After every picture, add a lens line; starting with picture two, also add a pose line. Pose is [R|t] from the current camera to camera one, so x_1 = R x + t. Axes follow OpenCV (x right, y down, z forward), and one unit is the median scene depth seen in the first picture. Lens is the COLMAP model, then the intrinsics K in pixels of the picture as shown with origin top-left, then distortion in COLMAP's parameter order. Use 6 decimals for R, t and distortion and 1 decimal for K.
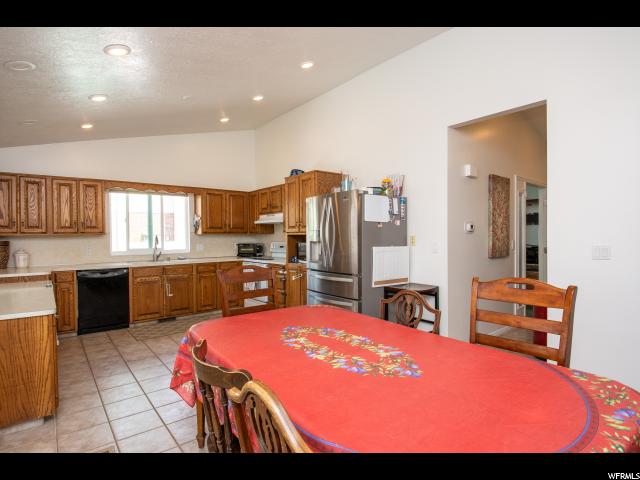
lens RADIAL K [[337.1, 0, 324.5], [0, 337.1, 239.2], [0, 0, 1]] dist [0.002939, -0.013014]
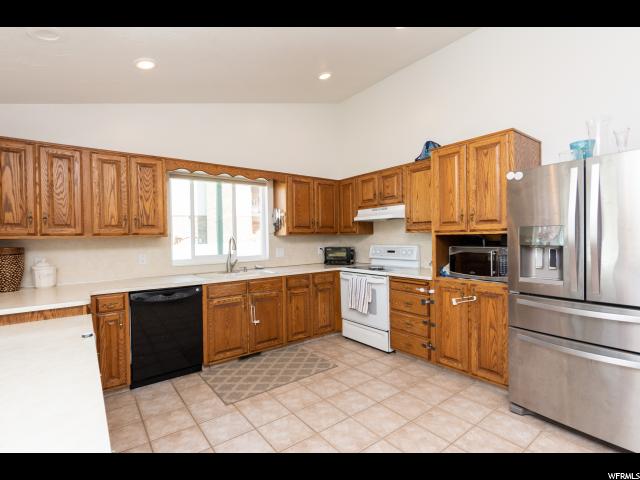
lens RADIAL K [[311.6, 0, 322.7], [0, 311.6, 239.7], [0, 0, 1]] dist [0.006500, 0.004222]
pose [[0.999270, -0.006230, -0.037704, -0.306131], [0.006166, 0.999979, -0.001810, -0.003913], [0.037714, 0.001576, 0.999287, 0.369270]]
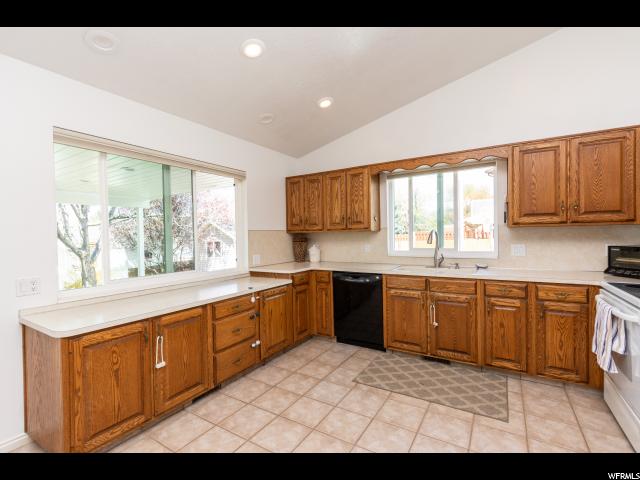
lens RADIAL K [[301.8, 0, 320.7], [0, 301.8, 239.2], [0, 0, 1]] dist [0.003310, -0.000791]
pose [[0.318372, 0.017400, -0.947806, 0.014999], [0.004935, 0.999788, 0.020012, -0.007791], [0.947953, -0.011049, 0.318219, 0.641691]]
